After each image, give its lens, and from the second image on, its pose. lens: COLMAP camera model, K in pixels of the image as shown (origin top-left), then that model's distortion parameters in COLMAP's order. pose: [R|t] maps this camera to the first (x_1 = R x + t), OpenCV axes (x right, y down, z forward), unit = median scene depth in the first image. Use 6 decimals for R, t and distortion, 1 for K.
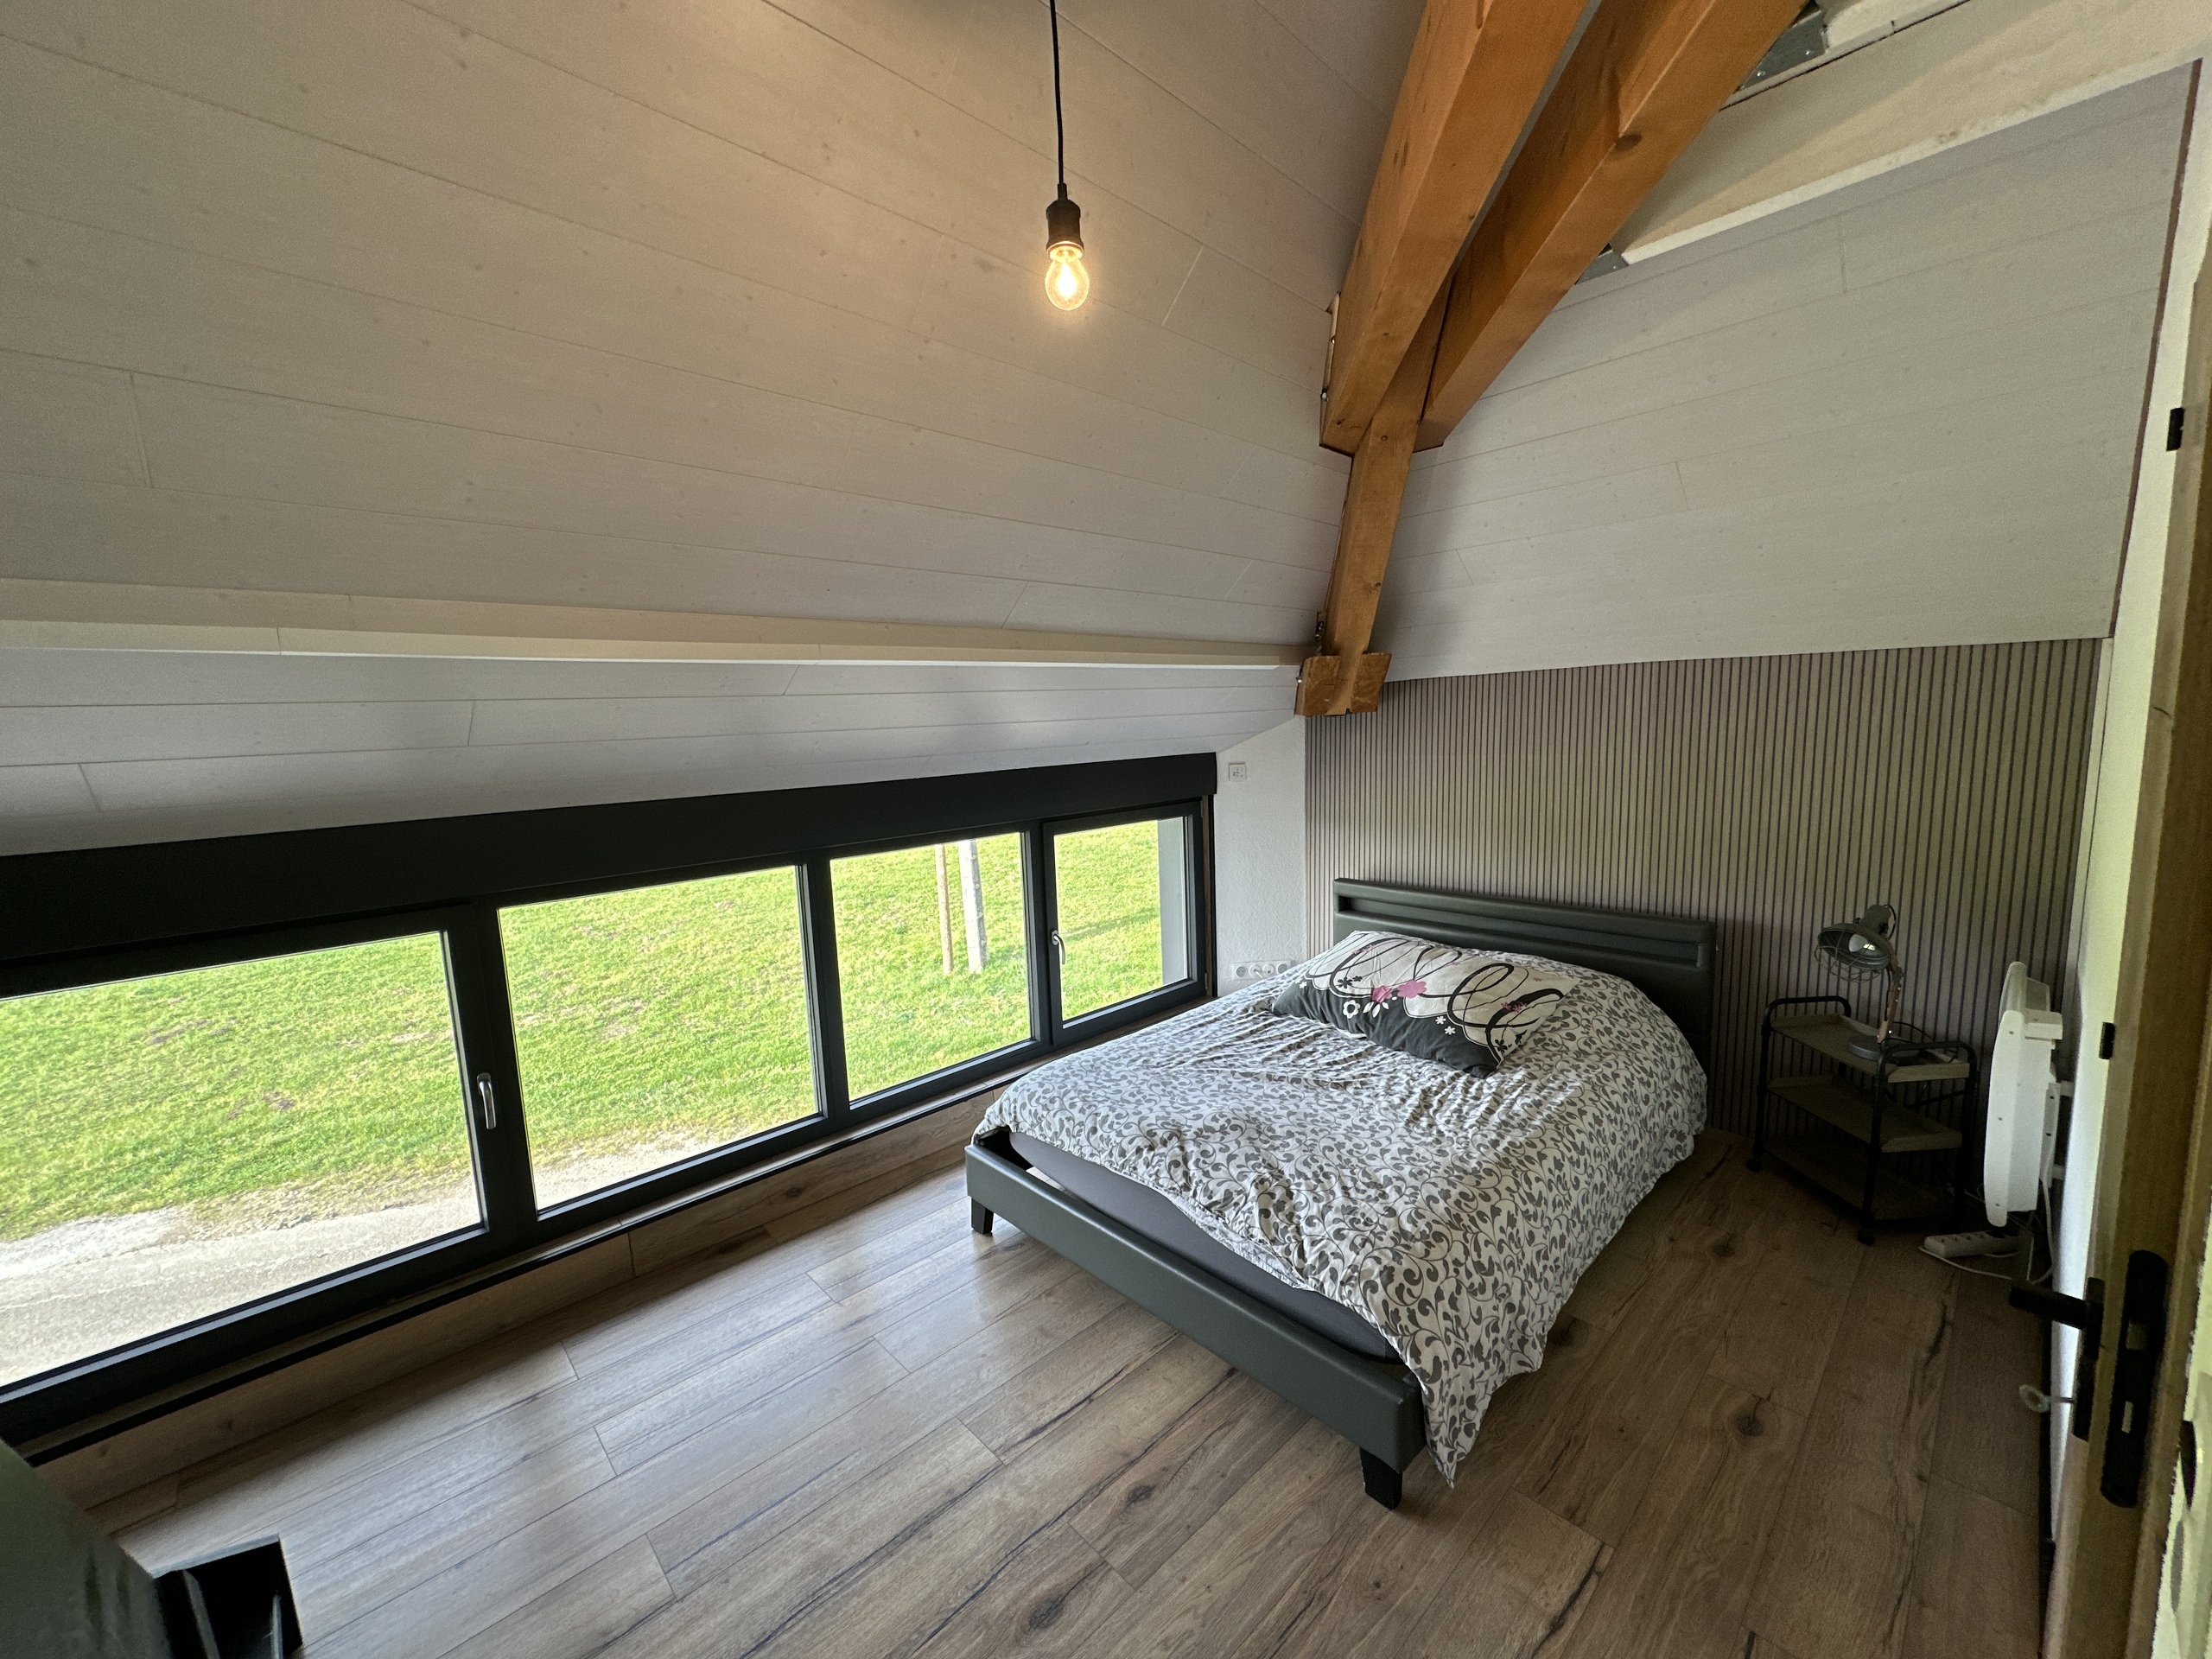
lens RADIAL K [[886.4, 0, 1106.8], [0, 886.4, 839.3], [0, 0, 1]] dist [-0.001687, -0.000028]
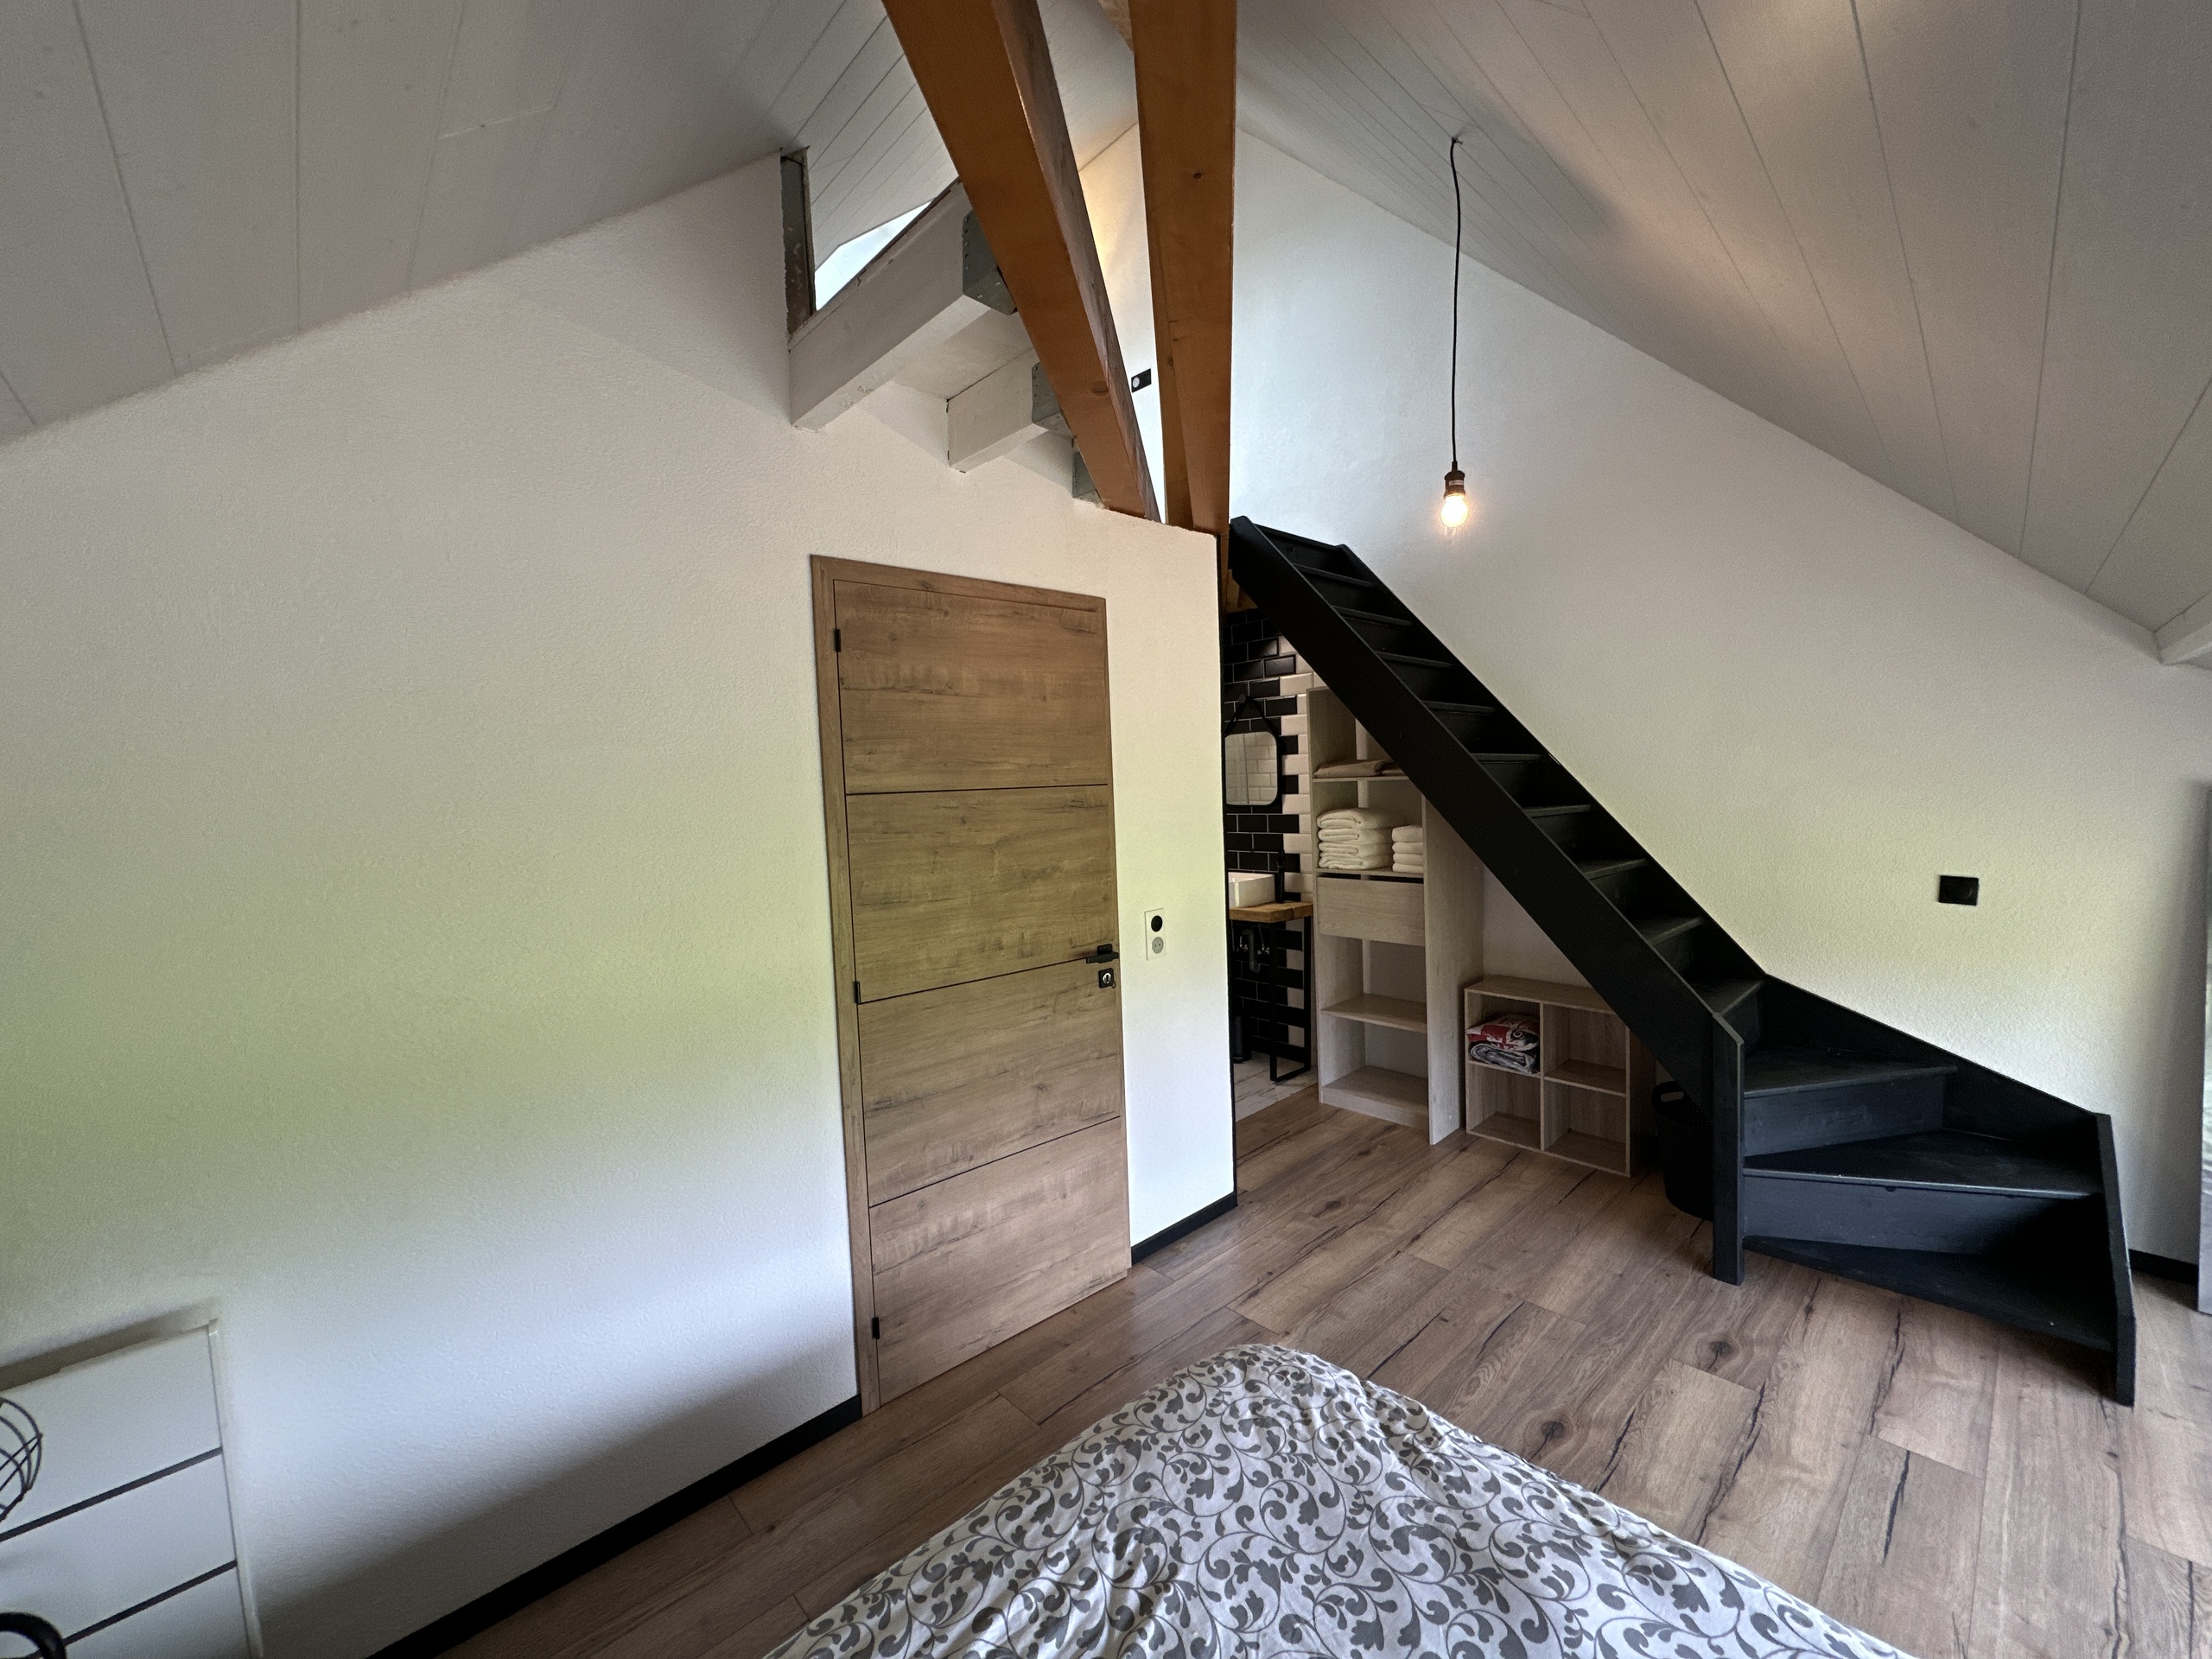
lens RADIAL K [[886.4, 0, 1101.2], [0, 886.4, 832.0], [0, 0, 1]] dist [-0.001687, -0.000028]
pose [[-0.997049, 0.074580, 0.018218, 0.373685], [0.076686, 0.978739, 0.190236, -0.212514], [-0.003643, 0.191072, -0.981569, 1.561701]]
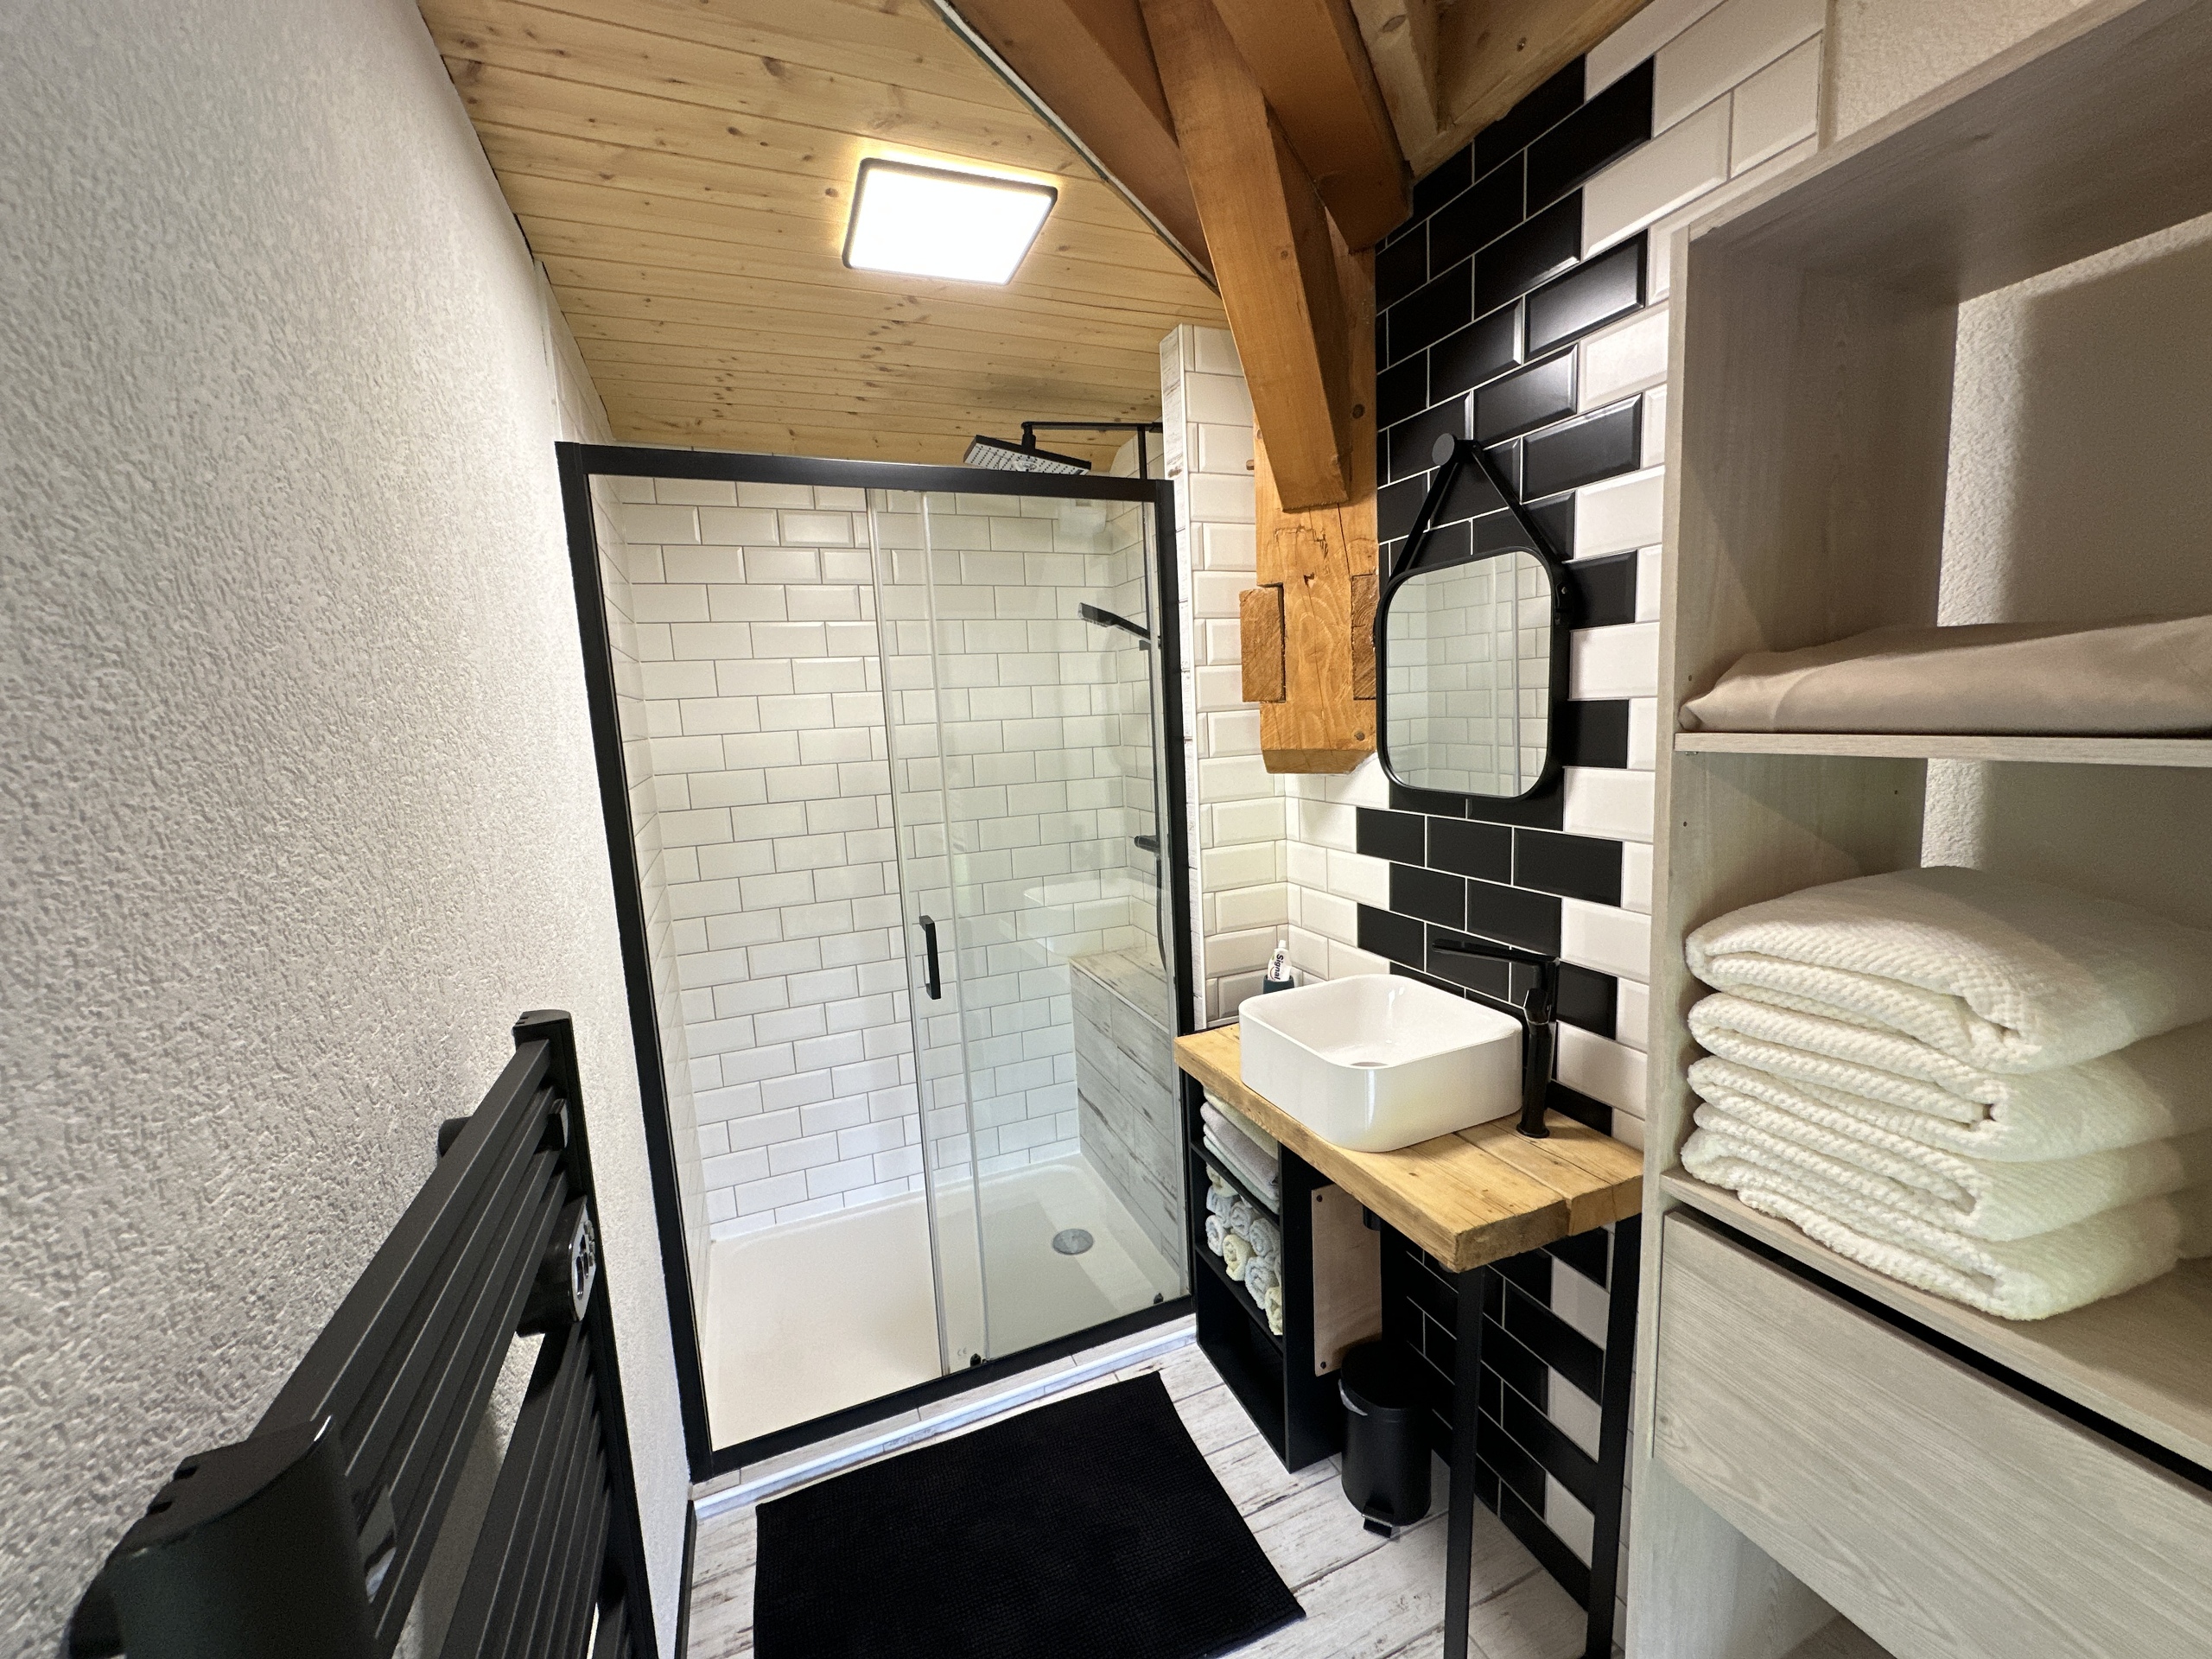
lens RADIAL K [[886.4, 0, 1116.2], [0, 886.4, 838.3], [0, 0, 1]] dist [-0.001687, -0.000028]
pose [[-0.931835, 0.029234, 0.361703, 0.161801], [0.128448, 0.958790, 0.253422, -0.085172], [-0.339389, 0.282607, -0.897189, 0.649441]]
